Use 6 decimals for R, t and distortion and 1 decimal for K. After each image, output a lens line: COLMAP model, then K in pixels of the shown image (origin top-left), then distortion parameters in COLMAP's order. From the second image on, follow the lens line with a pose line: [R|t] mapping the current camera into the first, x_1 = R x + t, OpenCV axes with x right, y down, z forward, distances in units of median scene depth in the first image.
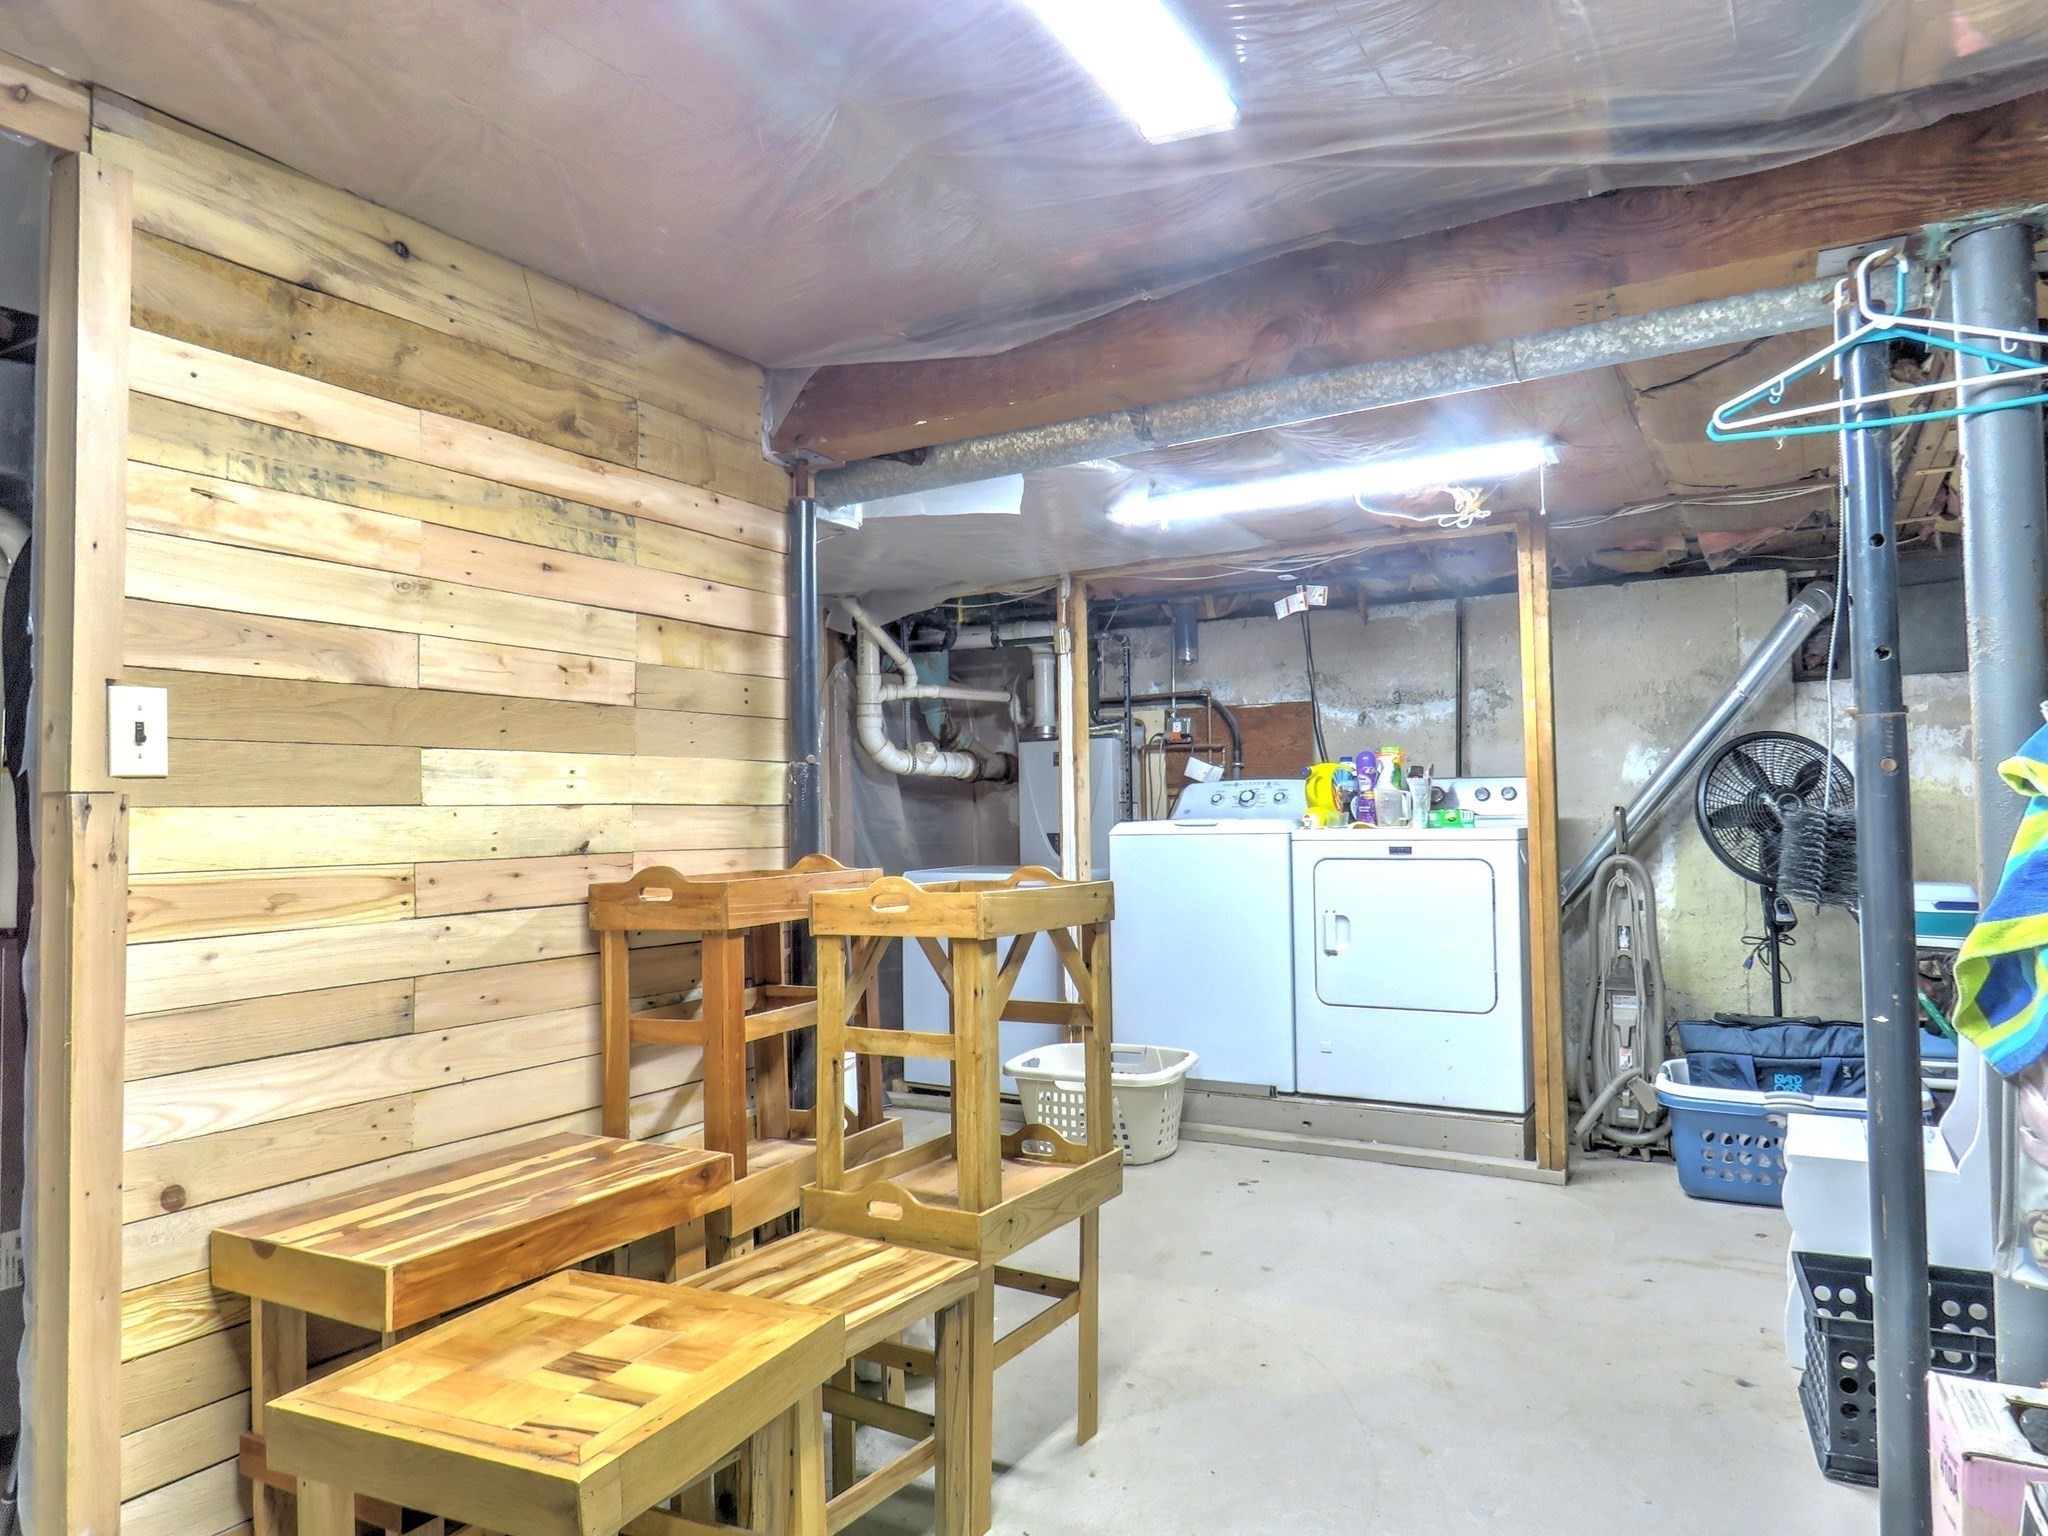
lens RADIAL K [[1326.6, 0, 1000.2], [0, 1326.6, 766.3], [0, 0, 1]] dist [0.001599, 0.003554]
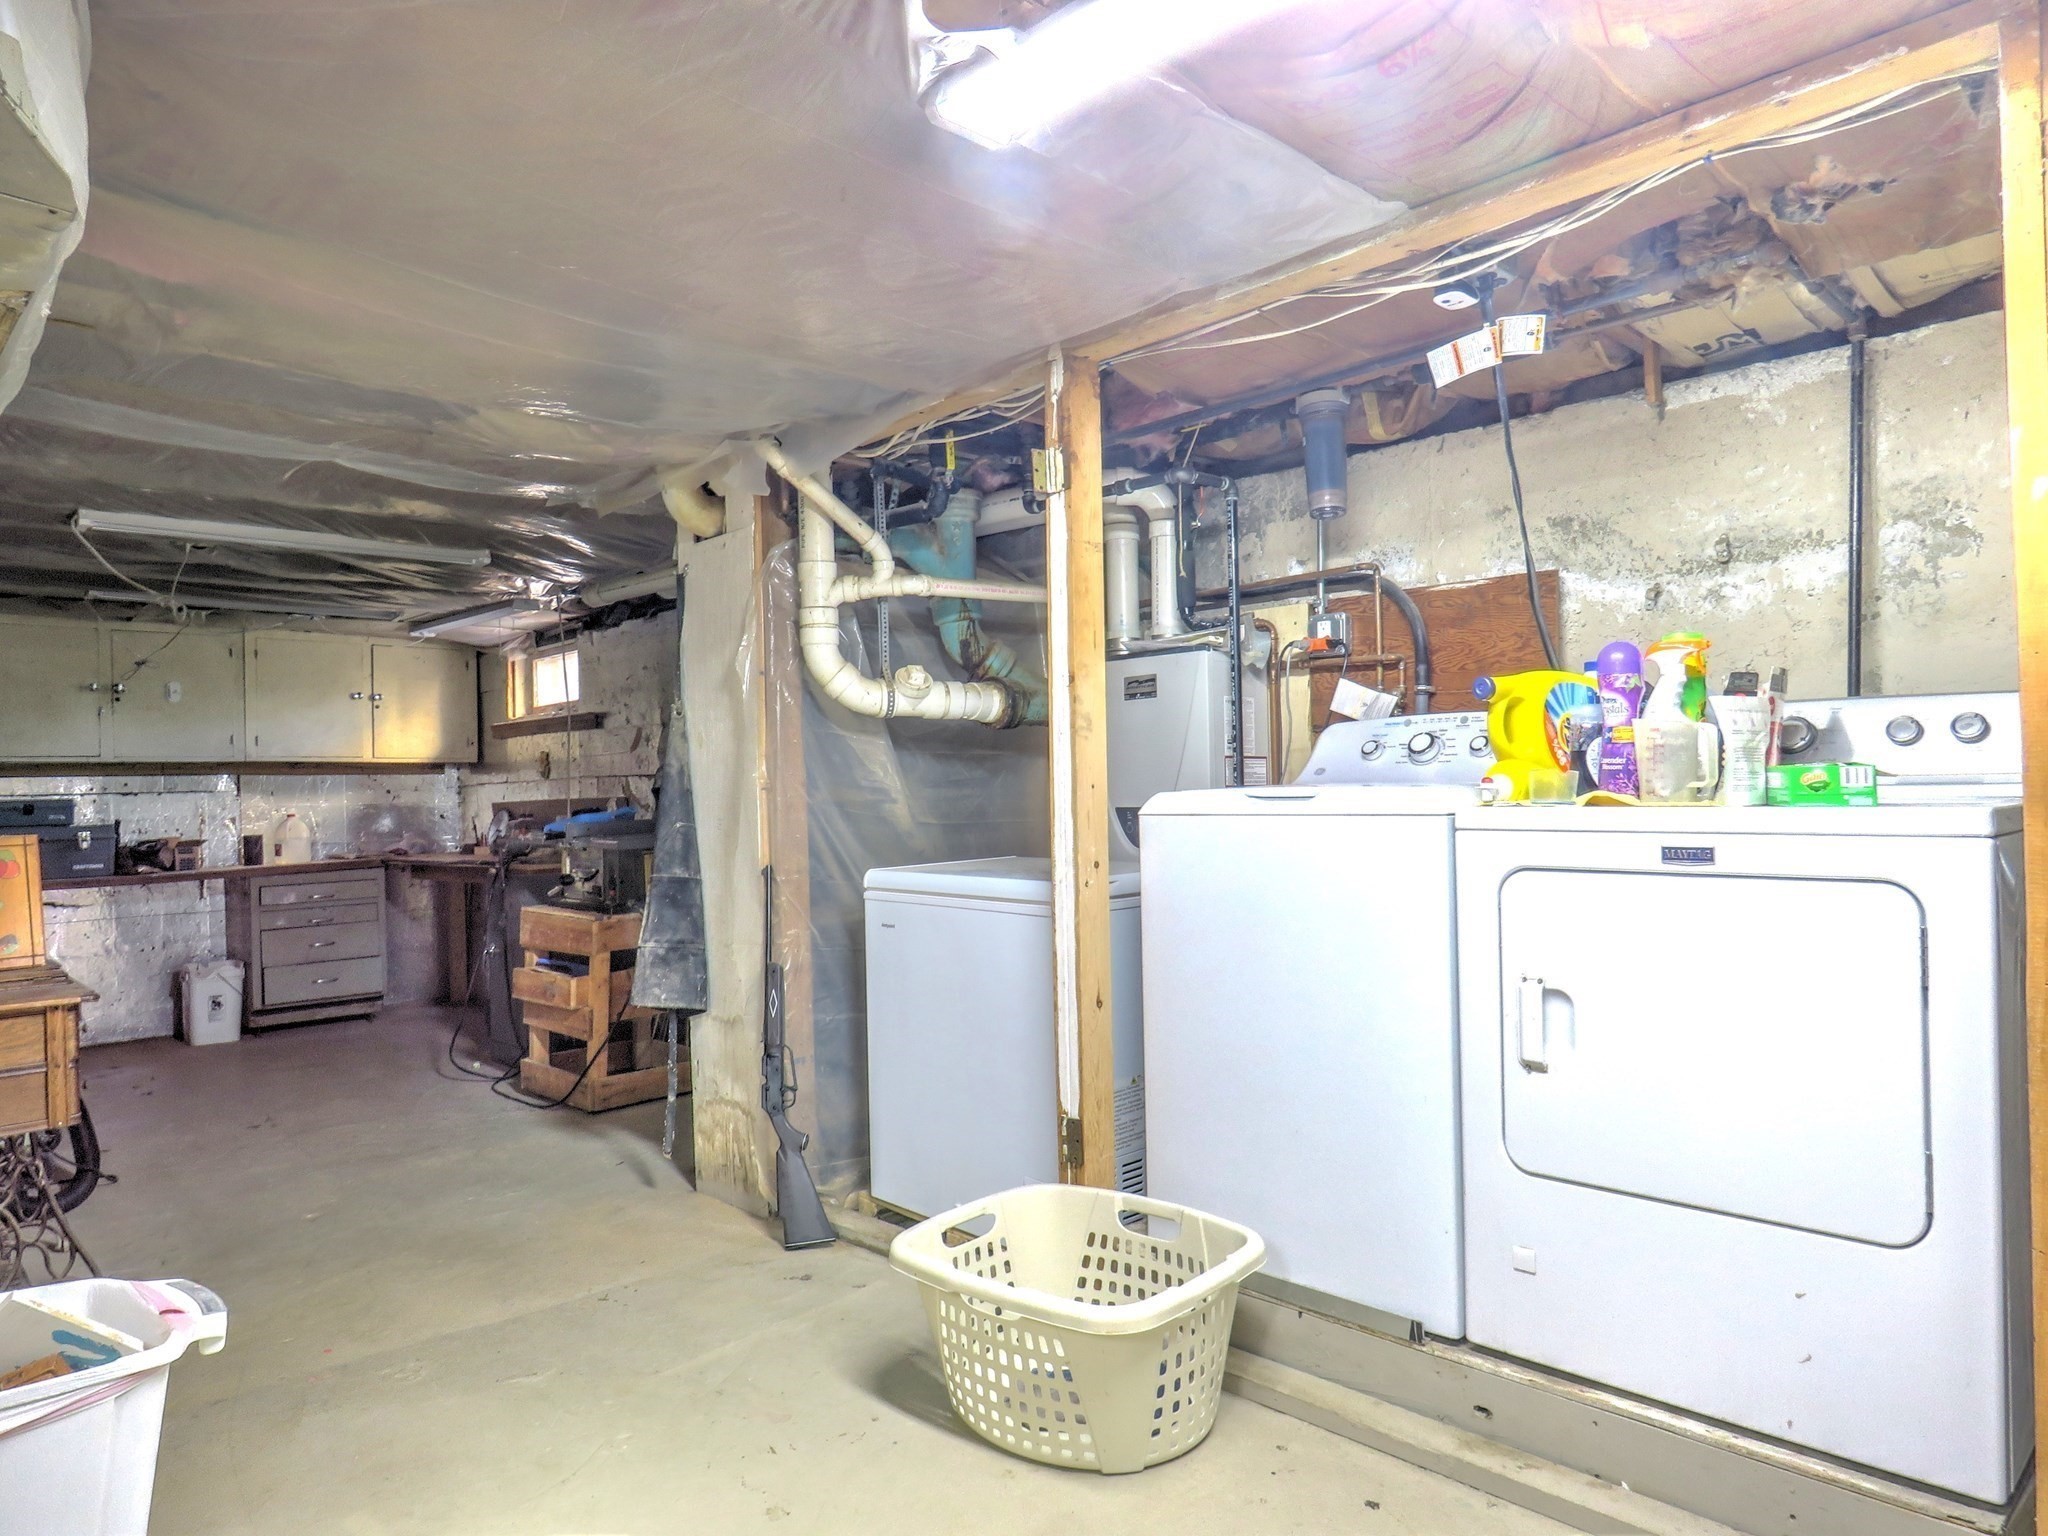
lens RADIAL K [[1326.6, 0, 1000.2], [0, 1326.6, 766.3], [0, 0, 1]] dist [0.001599, 0.003554]
pose [[0.963760, -0.007680, -0.266659, 0.162387], [0.015217, 0.999541, 0.026207, 0.014812], [0.266336, -0.029315, 0.963434, 0.415420]]
